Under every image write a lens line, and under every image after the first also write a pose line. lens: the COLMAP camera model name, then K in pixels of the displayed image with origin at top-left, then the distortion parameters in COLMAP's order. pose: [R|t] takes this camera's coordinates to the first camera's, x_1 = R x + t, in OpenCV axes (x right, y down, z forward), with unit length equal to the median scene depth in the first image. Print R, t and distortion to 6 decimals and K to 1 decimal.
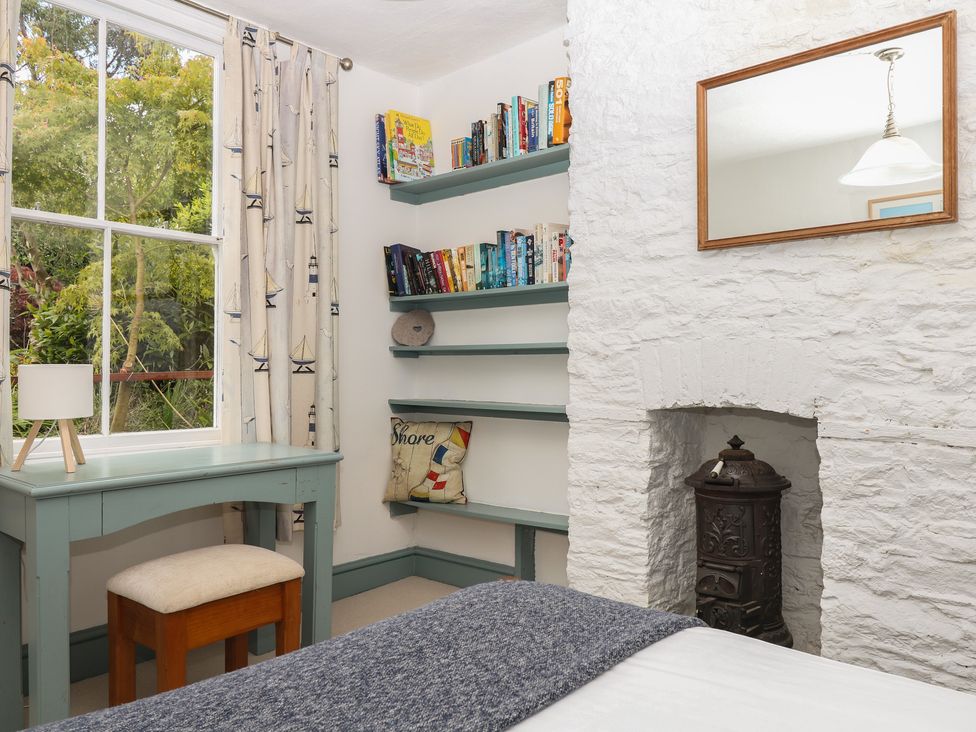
lens RADIAL K [[732.0, 0, 488.0], [0, 732.0, 366.0], [0, 0, 1]] dist [0.000142, 0.002758]
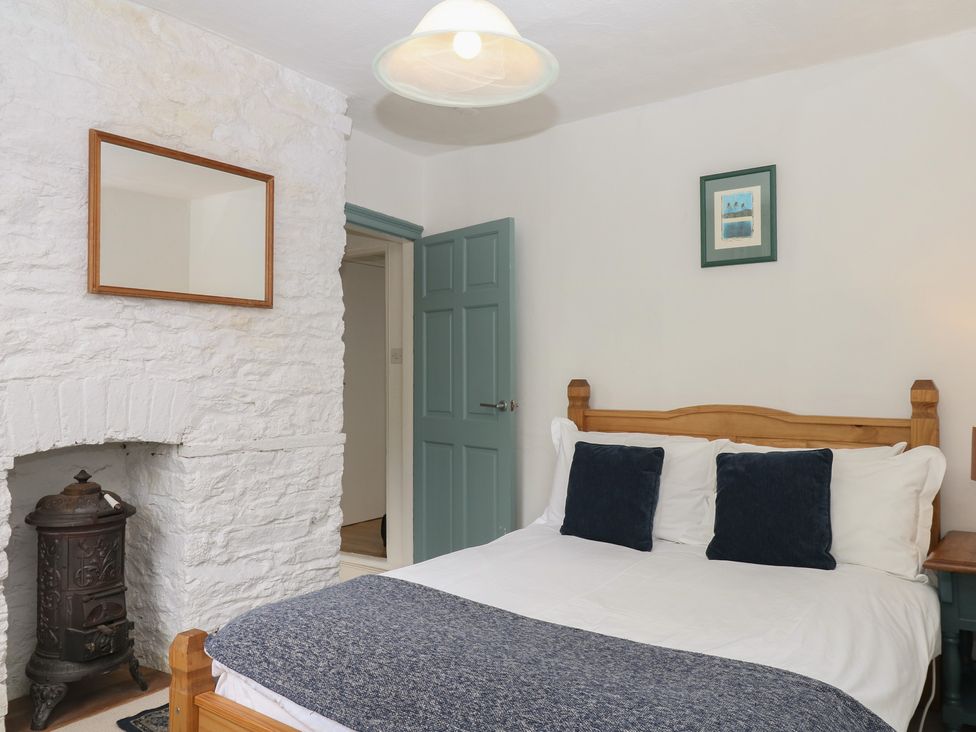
lens RADIAL K [[686.5, 0, 488.0], [0, 686.5, 366.0], [0, 0, 1]] dist [0.000225, -0.000414]
pose [[-0.052124, 0.010972, 0.998580, -0.796619], [-0.004754, 0.999926, -0.011235, -0.053556], [-0.998629, -0.005333, -0.052068, 0.558491]]
